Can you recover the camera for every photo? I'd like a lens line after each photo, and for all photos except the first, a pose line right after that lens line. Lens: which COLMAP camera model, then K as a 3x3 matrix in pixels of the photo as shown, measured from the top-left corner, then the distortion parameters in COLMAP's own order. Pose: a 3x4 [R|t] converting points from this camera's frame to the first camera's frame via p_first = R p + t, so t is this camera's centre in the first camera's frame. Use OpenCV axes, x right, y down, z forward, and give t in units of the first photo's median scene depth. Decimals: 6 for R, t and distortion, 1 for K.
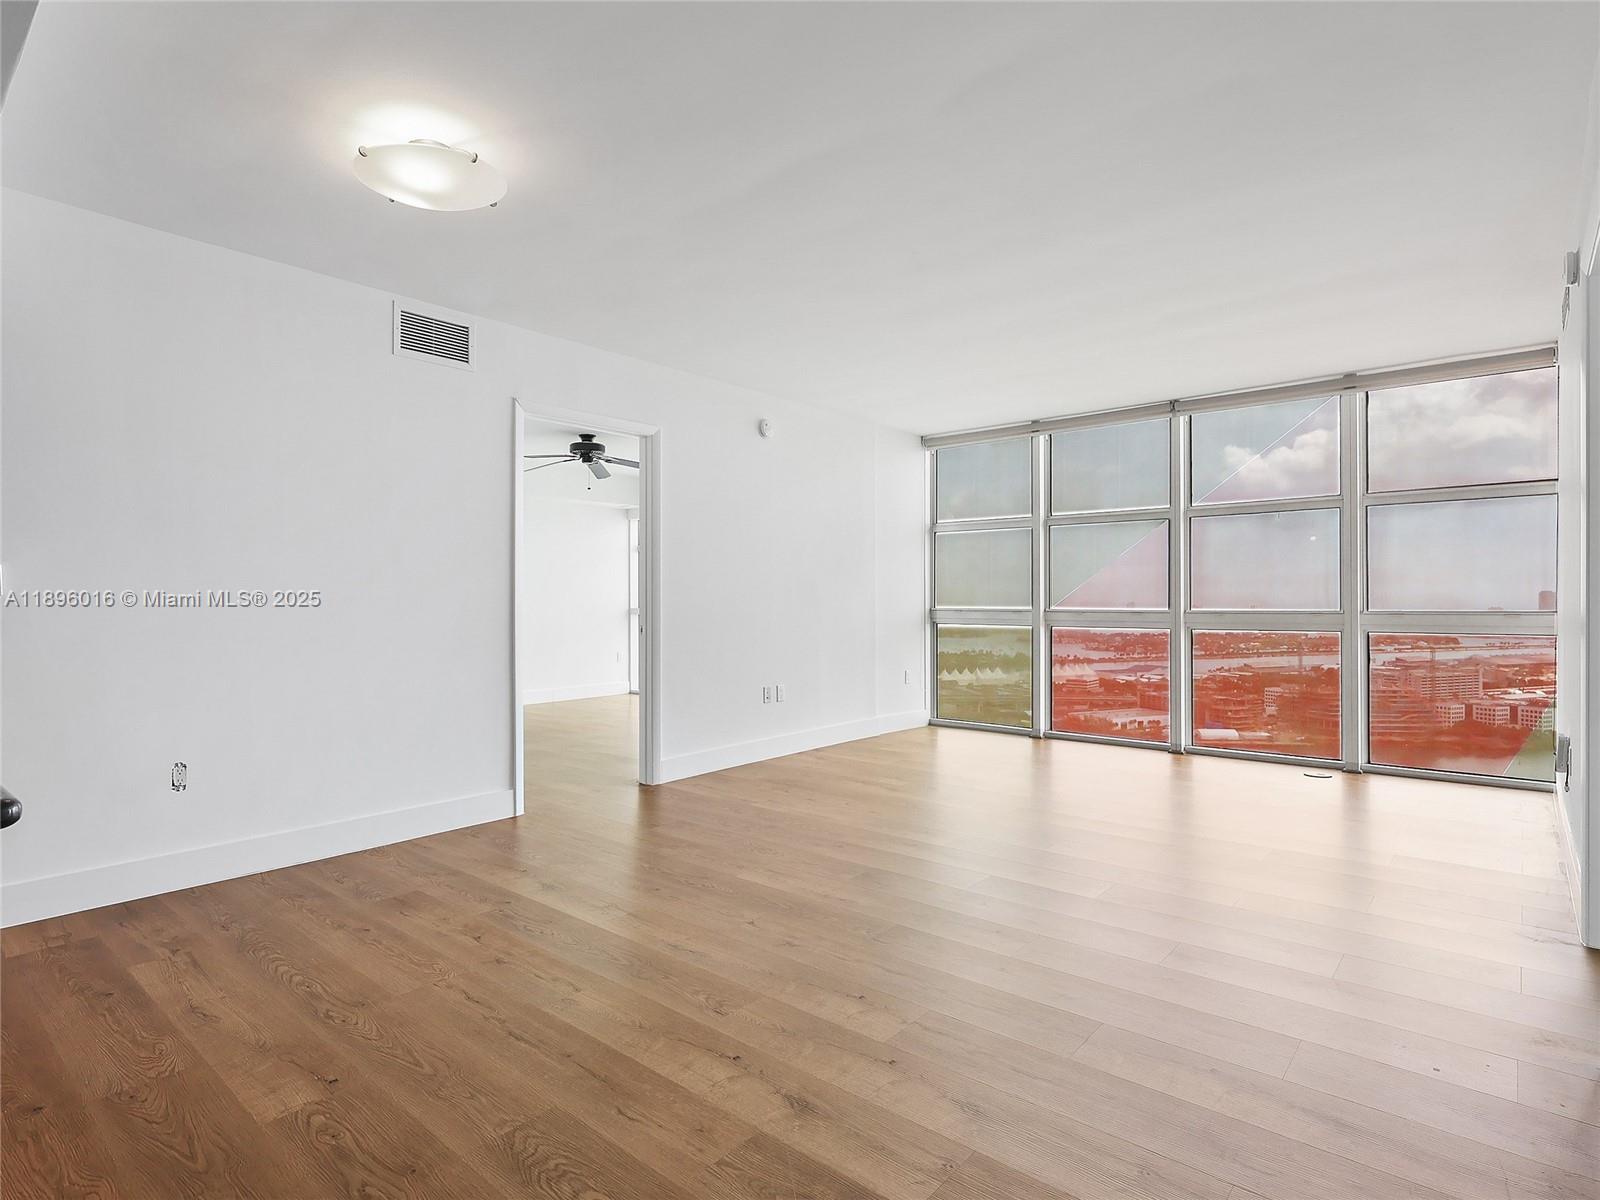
lens RADIAL K [[831.0, 0, 800.0], [0, 831.0, 600.0], [0, 0, 1]] dist [-0.000644, 0.000619]
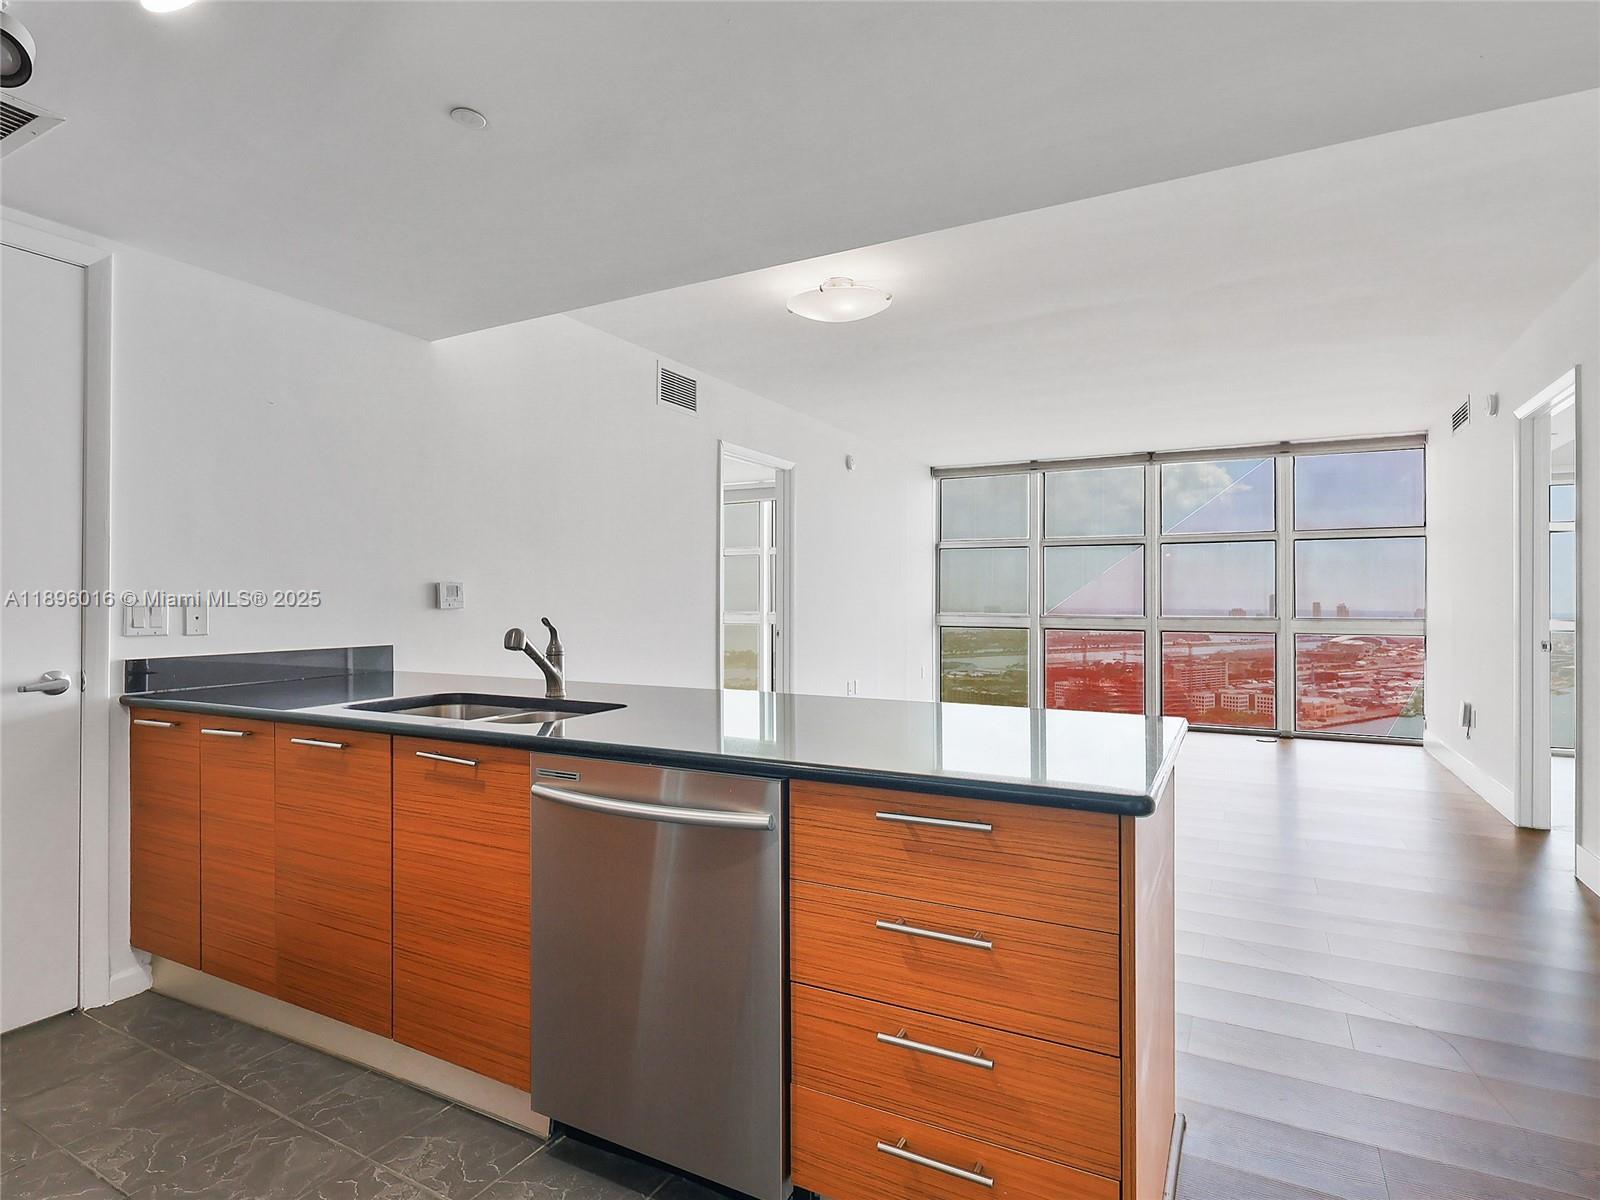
lens RADIAL K [[833.3, 0, 800.0], [0, 833.3, 600.0], [0, 0, 1]] dist [0.007214, 0.000244]
pose [[0.977255, 0.004957, 0.212011, -0.311261], [-0.005050, 0.999987, -0.000104, -0.009132], [-0.212009, -0.000969, 0.977267, -0.124894]]
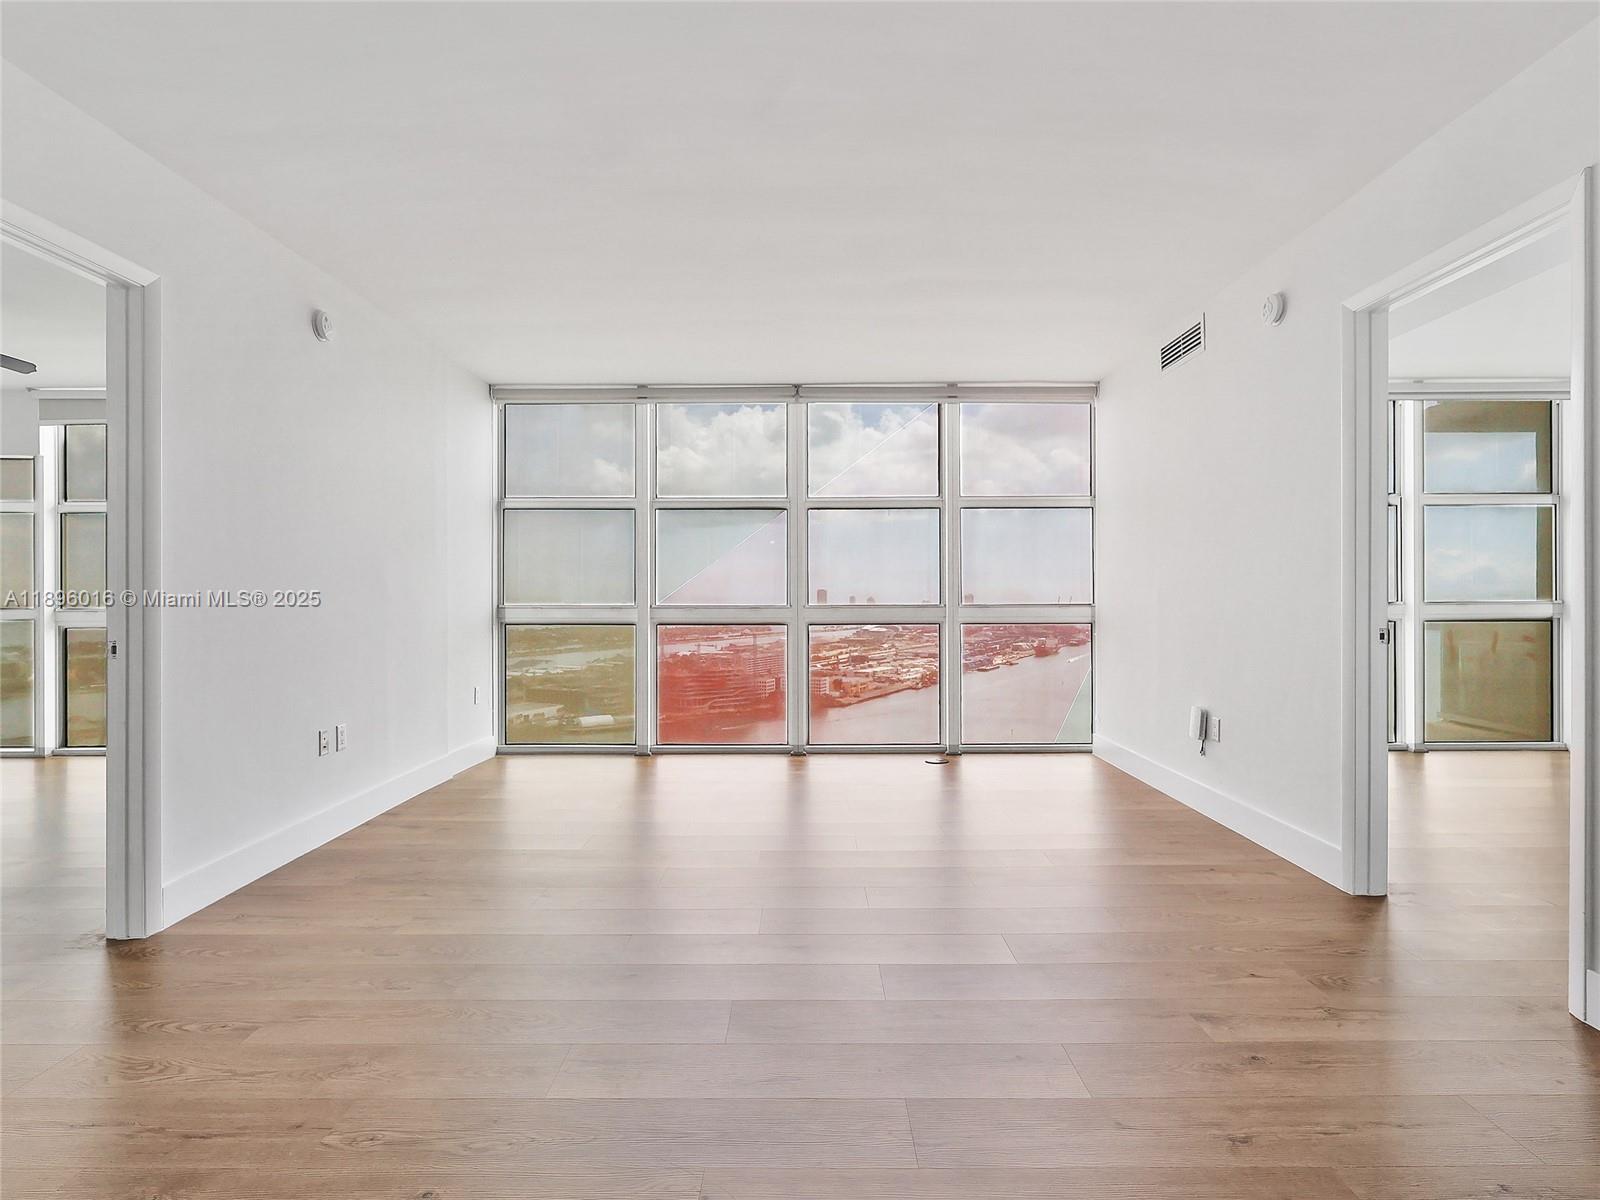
lens RADIAL K [[842.1, 0, 792.7], [0, 842.1, 598.3], [0, 0, 1]] dist [-0.001013, 0.000398]
pose [[0.767252, -0.002476, 0.641341, -0.153825], [0.000761, 0.999995, 0.002951, 0.001093], [-0.641345, -0.001776, 0.767250, 0.235264]]
